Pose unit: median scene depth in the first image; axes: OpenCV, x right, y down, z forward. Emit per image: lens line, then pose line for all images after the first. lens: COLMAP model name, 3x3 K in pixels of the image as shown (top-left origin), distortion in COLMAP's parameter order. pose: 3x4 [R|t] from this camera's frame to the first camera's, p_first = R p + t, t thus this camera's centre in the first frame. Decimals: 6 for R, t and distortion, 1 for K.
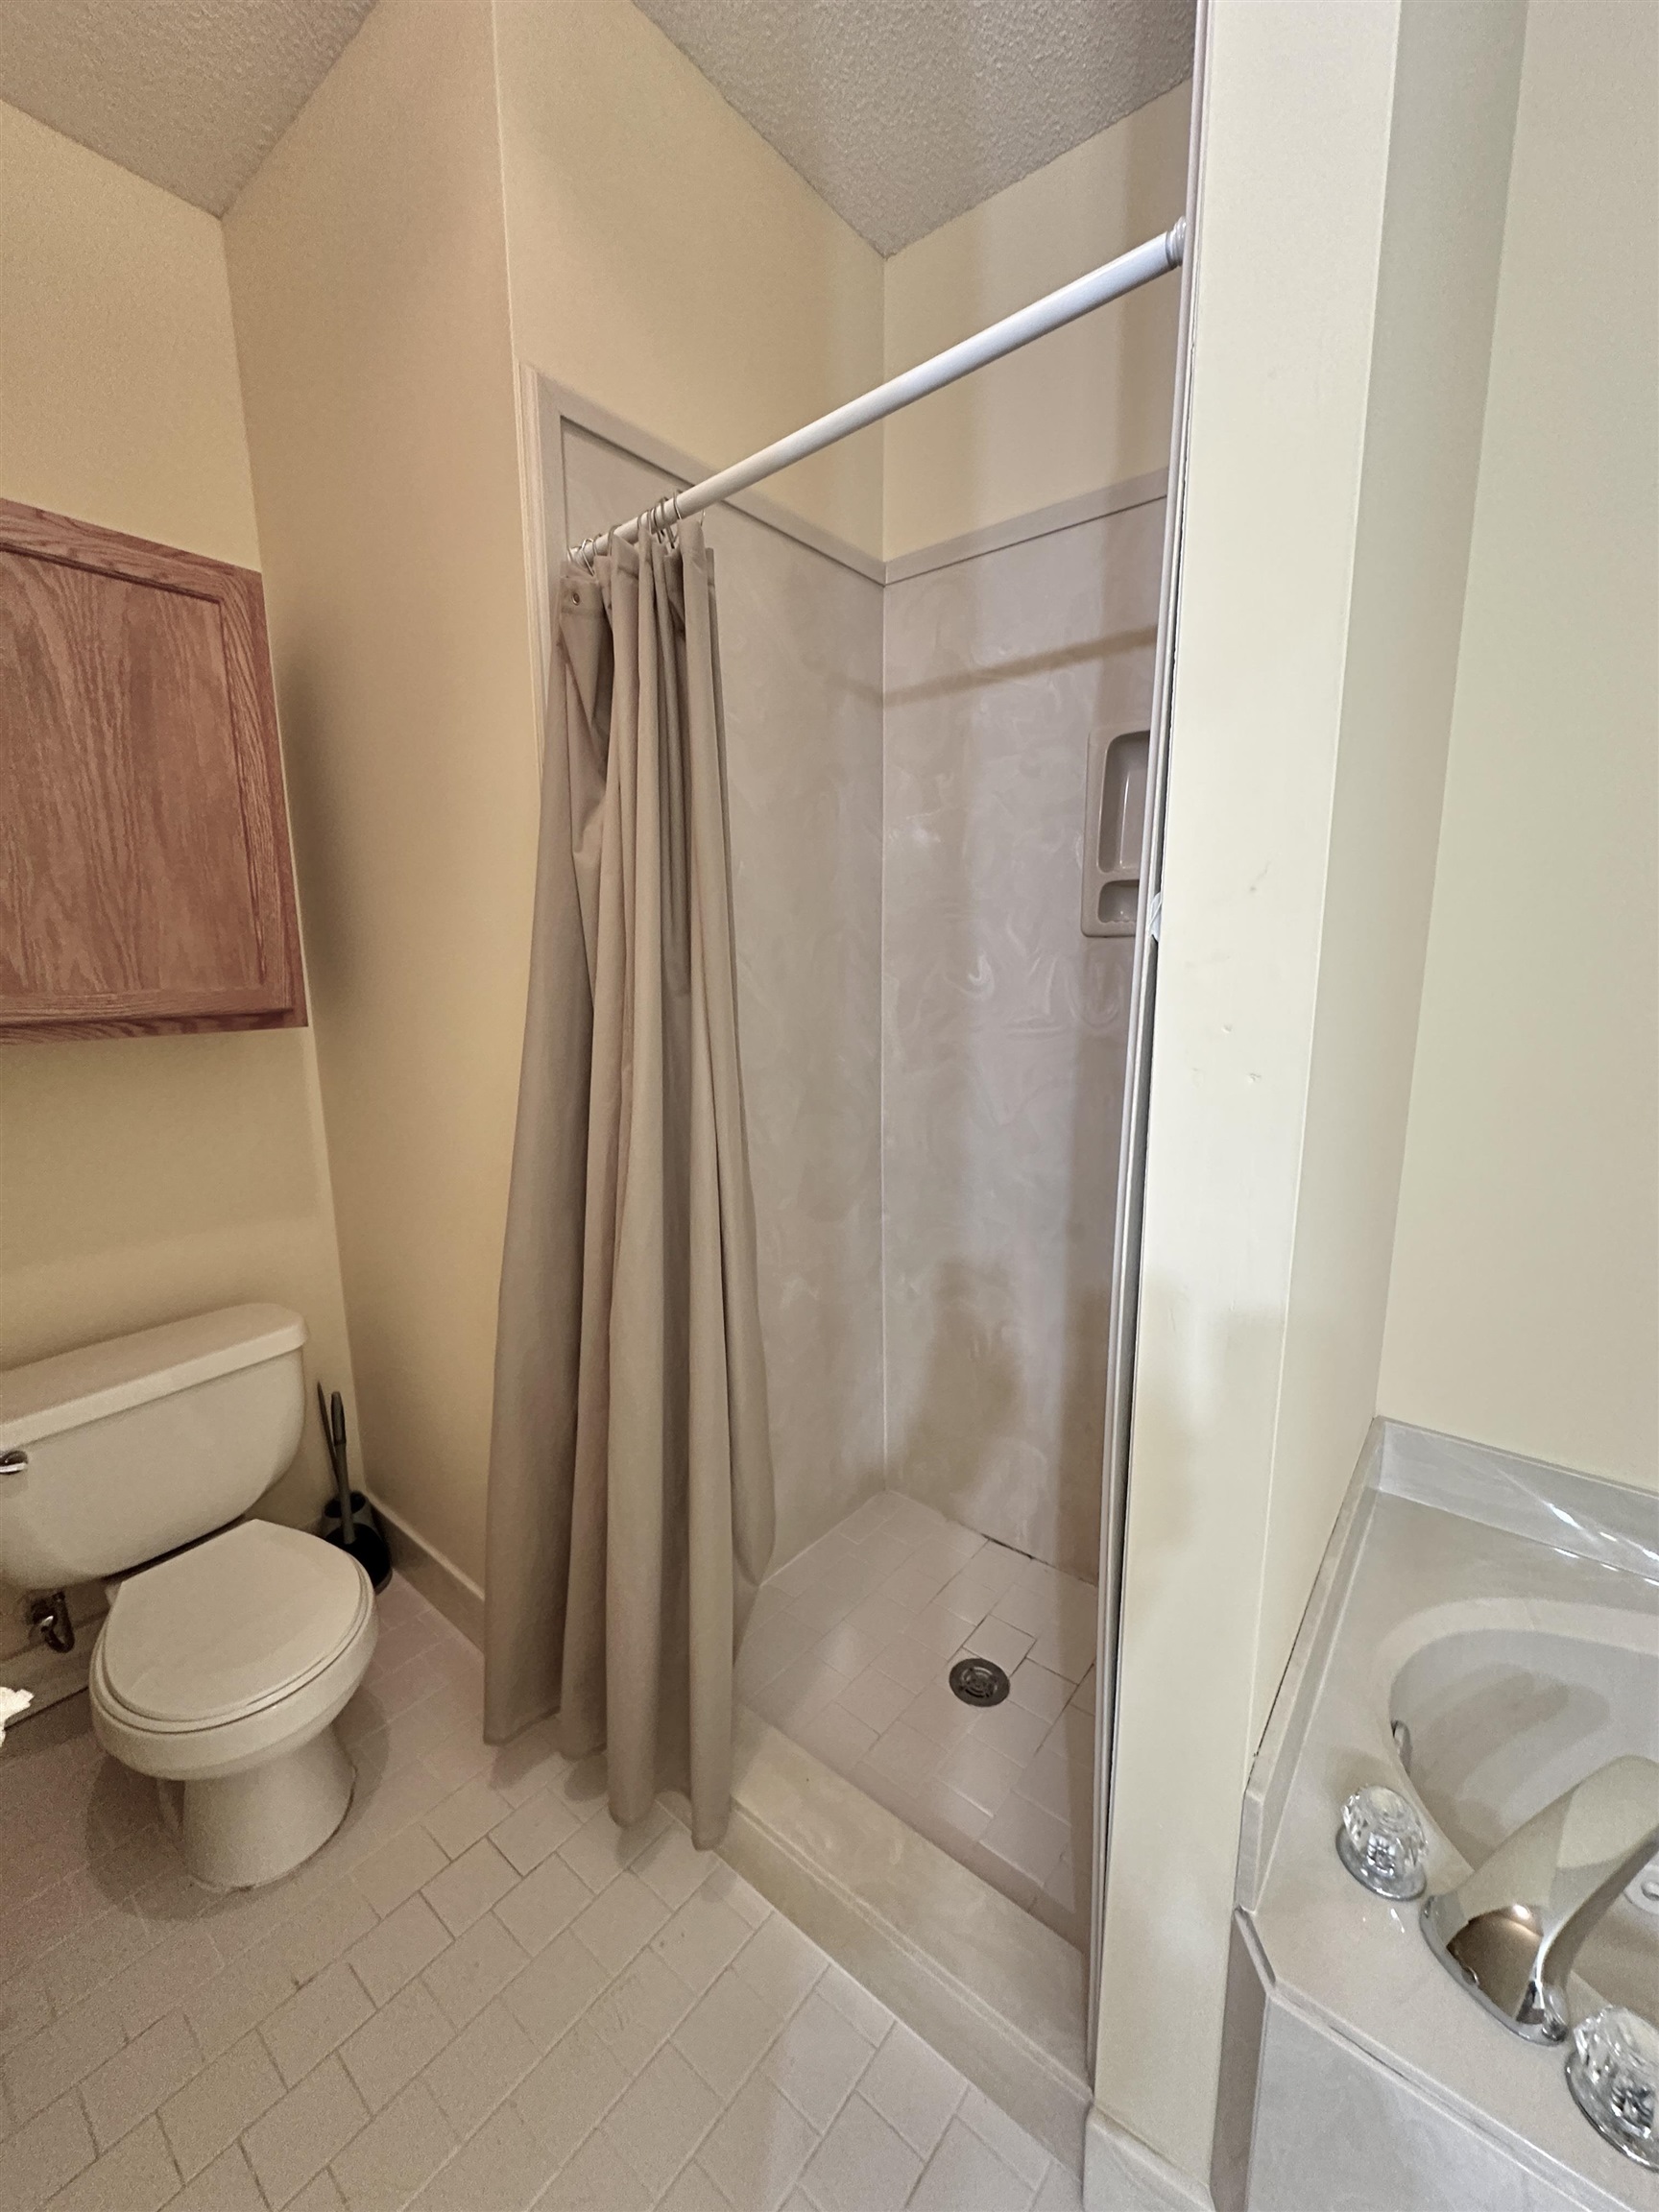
lens RADIAL K [[882.1, 0, 828.7], [0, 882.1, 1102.6], [0, 0, 1]] dist [-0.002634, 0.000900]
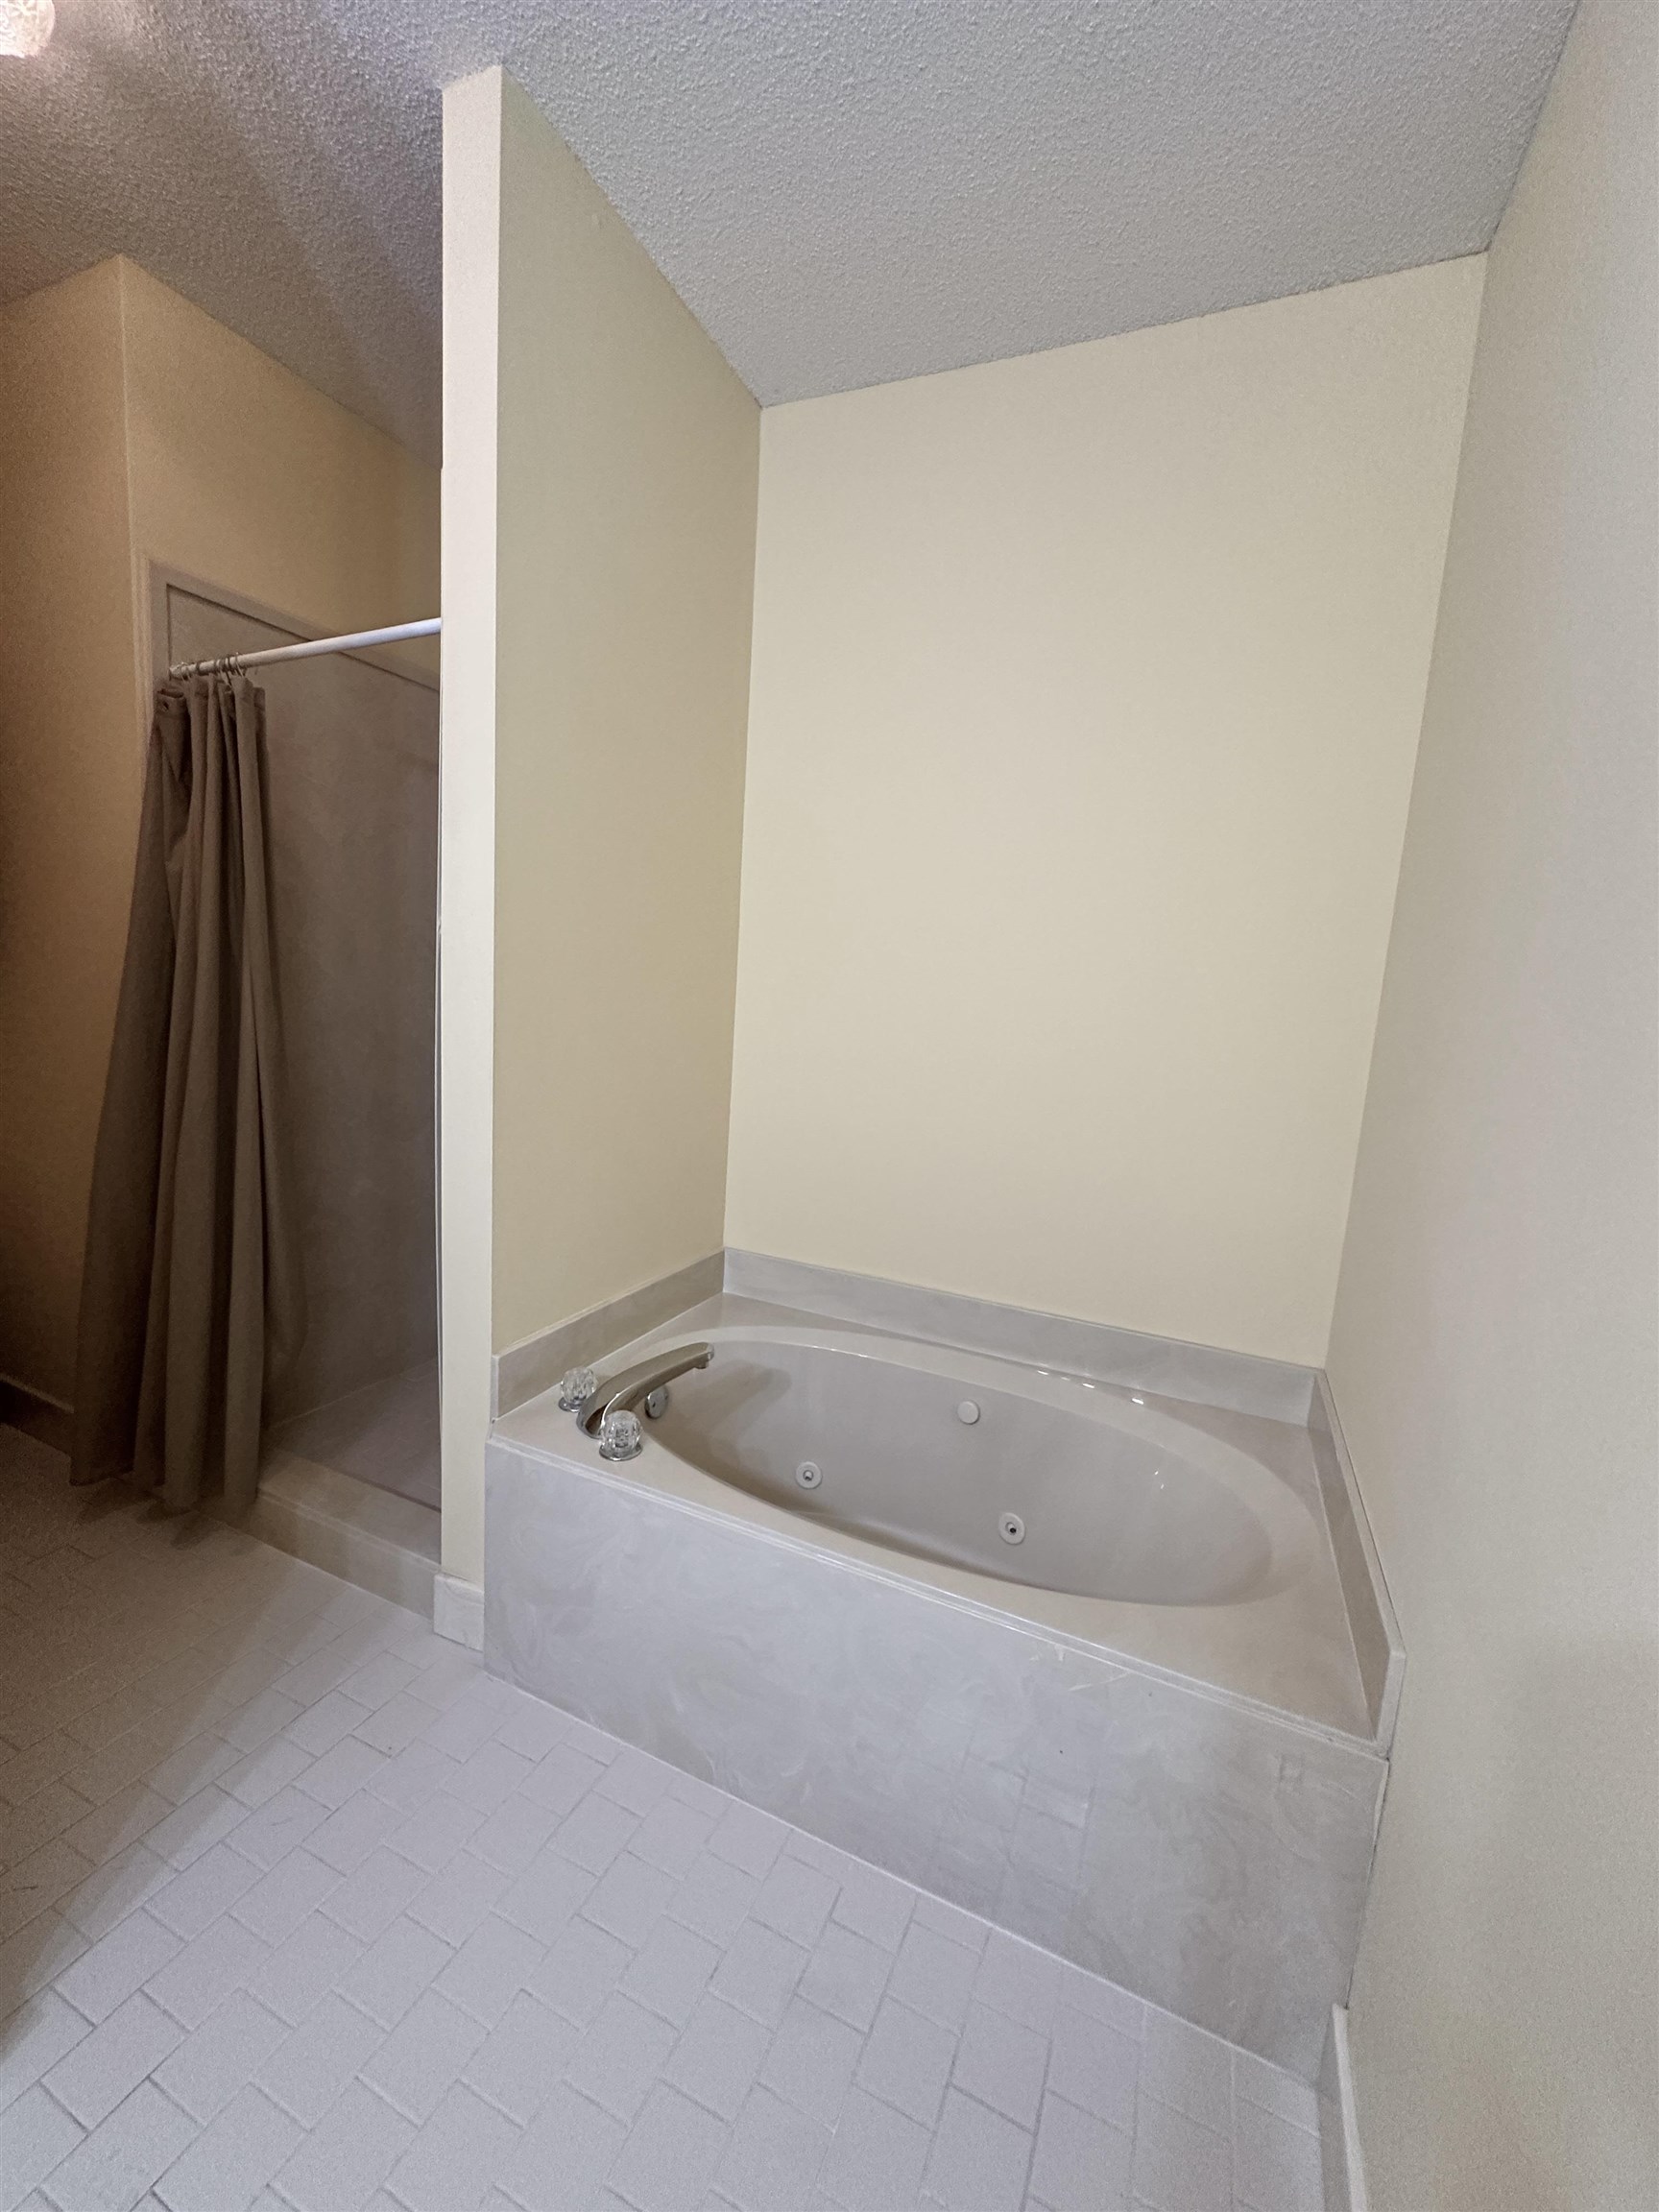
lens RADIAL K [[886.9, 0, 817.2], [0, 886.9, 1100.7], [0, 0, 1]] dist [-0.002800, -0.000256]
pose [[0.967044, 0.027573, 0.253114, 0.460452], [-0.018202, 0.999062, -0.039289, 0.183537], [-0.253960, 0.033387, 0.966638, -0.814427]]
